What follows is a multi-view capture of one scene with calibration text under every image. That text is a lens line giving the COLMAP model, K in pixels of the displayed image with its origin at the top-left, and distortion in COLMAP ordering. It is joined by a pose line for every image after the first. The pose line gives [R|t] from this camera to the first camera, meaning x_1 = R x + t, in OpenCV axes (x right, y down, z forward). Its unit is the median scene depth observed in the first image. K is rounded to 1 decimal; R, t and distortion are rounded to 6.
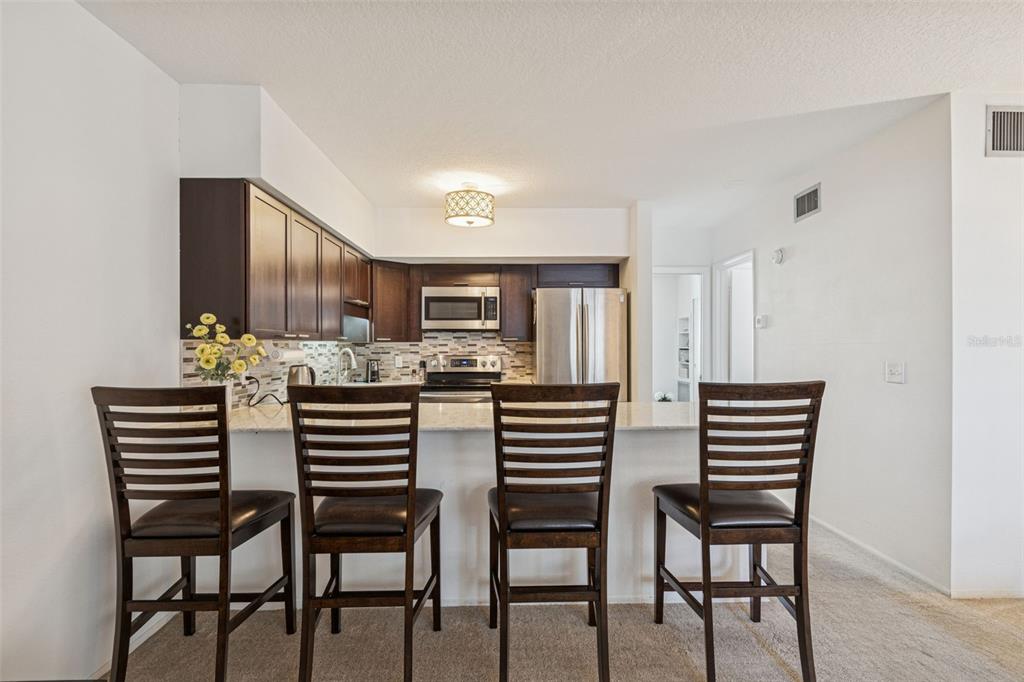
lens RADIAL K [[494.4, 0, 516.4], [0, 494.4, 347.1], [0, 0, 1]] dist [-0.002542, 0.000424]
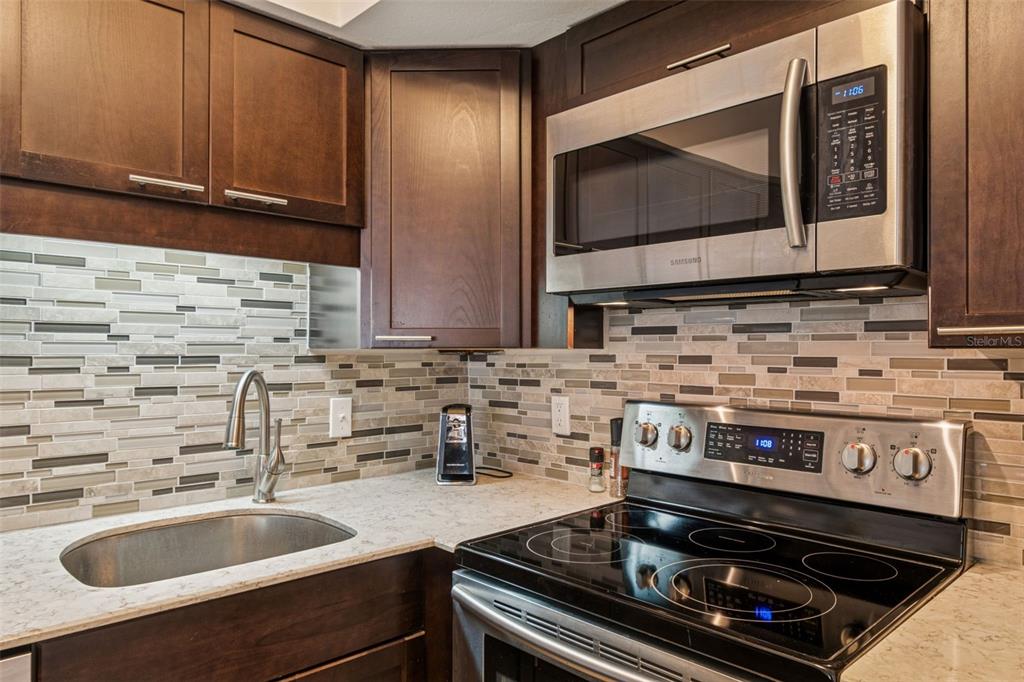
lens RADIAL K [[673.1, 0, 514.6], [0, 673.1, 347.2], [0, 0, 1]] dist [0.001006, 0.000993]
pose [[0.670615, 0.000047, -0.741806, 0.052617], [-0.005188, 0.999976, -0.004627, -0.011319], [0.741788, 0.006952, 0.670599, 0.958181]]
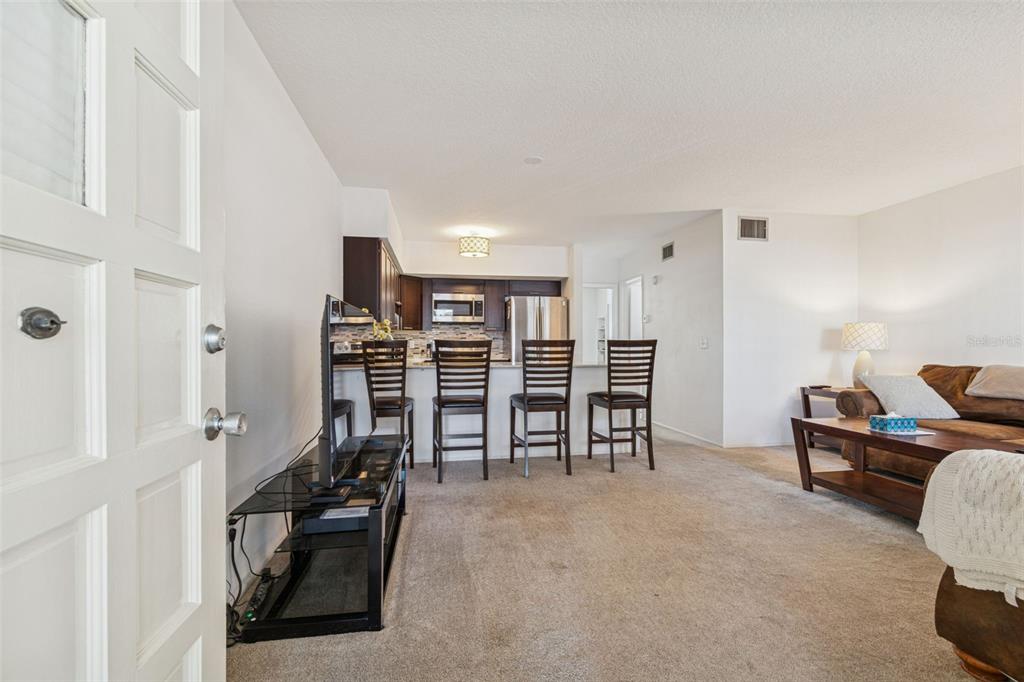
lens RADIAL K [[460.3, 0, 514.9], [0, 460.3, 344.0], [0, 0, 1]] dist [-0.005679, 0.002885]
pose [[0.990103, 0.003323, 0.140305, -0.174327], [-0.002526, 0.999980, -0.005858, 0.048068], [-0.140321, 0.005446, 0.990091, -0.516028]]
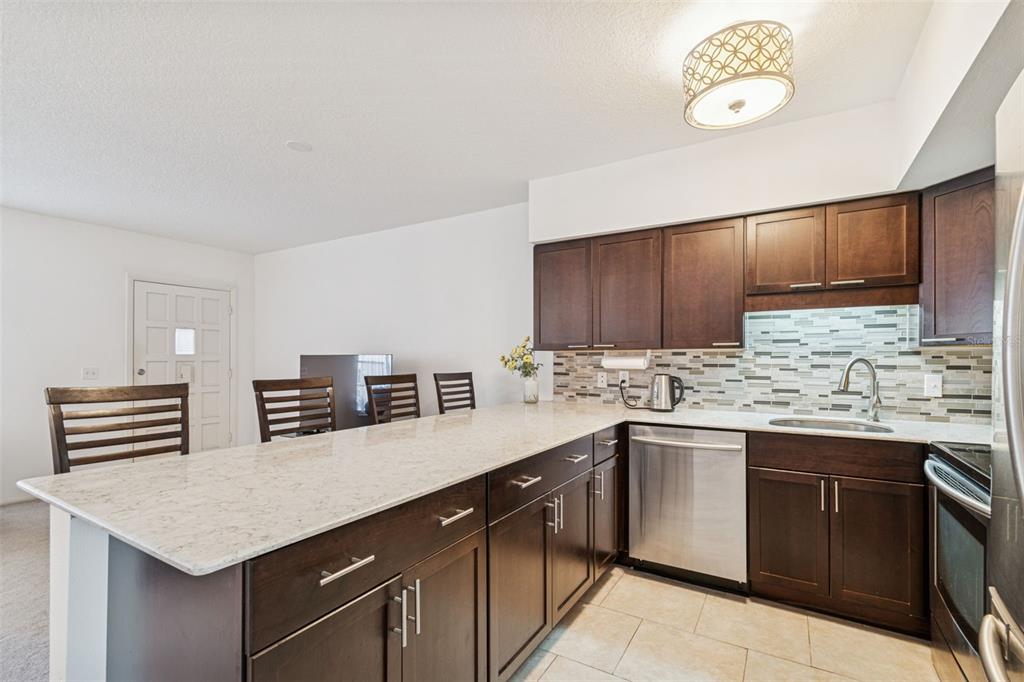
lens RADIAL K [[460.3, 0, 516.7], [0, 460.3, 356.4], [0, 0, 1]] dist [-0.005679, 0.002885]
pose [[-0.545455, -0.000691, -0.838140, 0.426992], [-0.000050, 1.000000, -0.000791, 0.001390], [0.838140, -0.000389, -0.545455, 1.073149]]
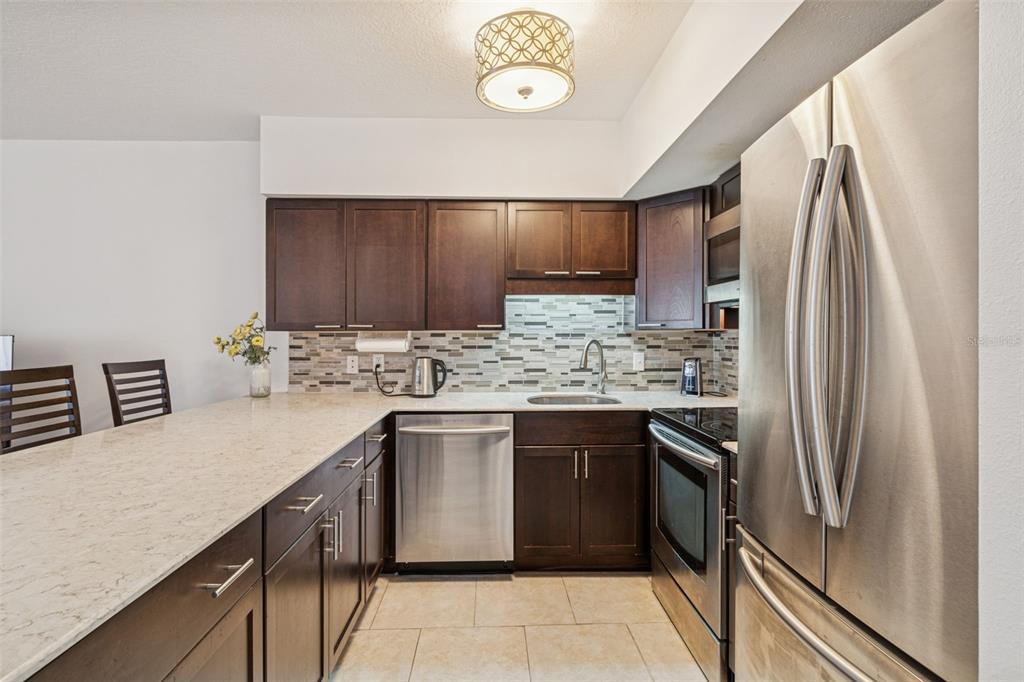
lens RADIAL K [[494.4, 0, 506.2], [0, 494.4, 334.0], [0, 0, 1]] dist [-0.002542, 0.000424]
pose [[-0.003647, -0.000028, -0.999993, 0.419834], [-0.000435, 1.000000, -0.000026, -0.005857], [0.999993, 0.000435, -0.003647, 0.986399]]
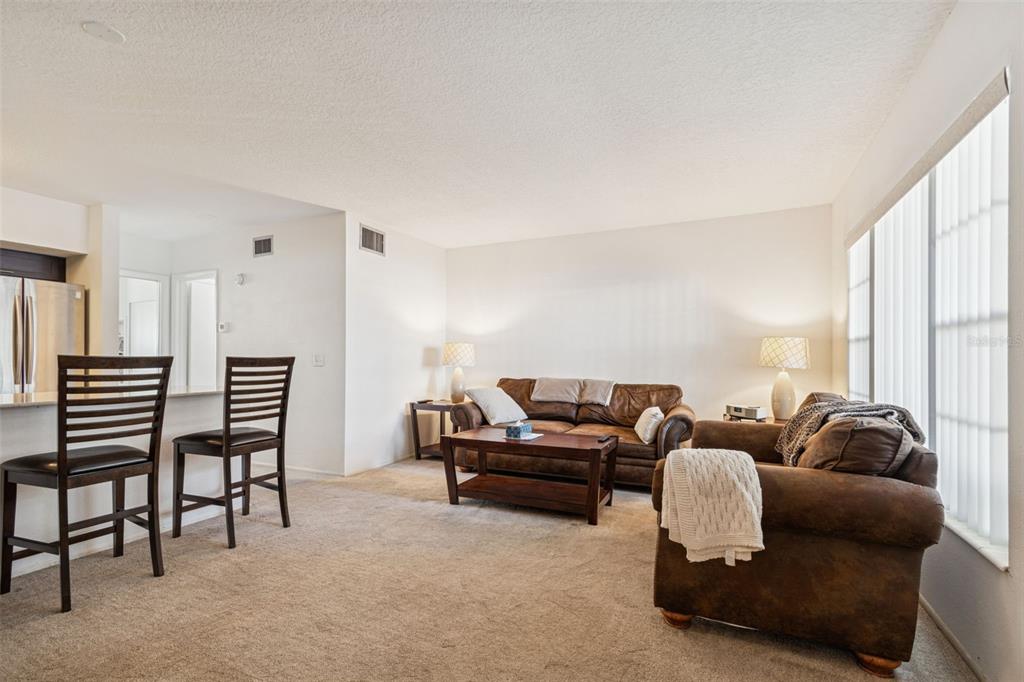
lens RADIAL K [[460.3, 0, 526.2], [0, 460.3, 359.2], [0, 0, 1]] dist [-0.005679, 0.002885]
pose [[0.437766, 0.005610, 0.899072, -0.255066], [-0.002915, 0.999984, -0.004821, 0.038307], [-0.899084, -0.000510, 0.437775, -0.252853]]
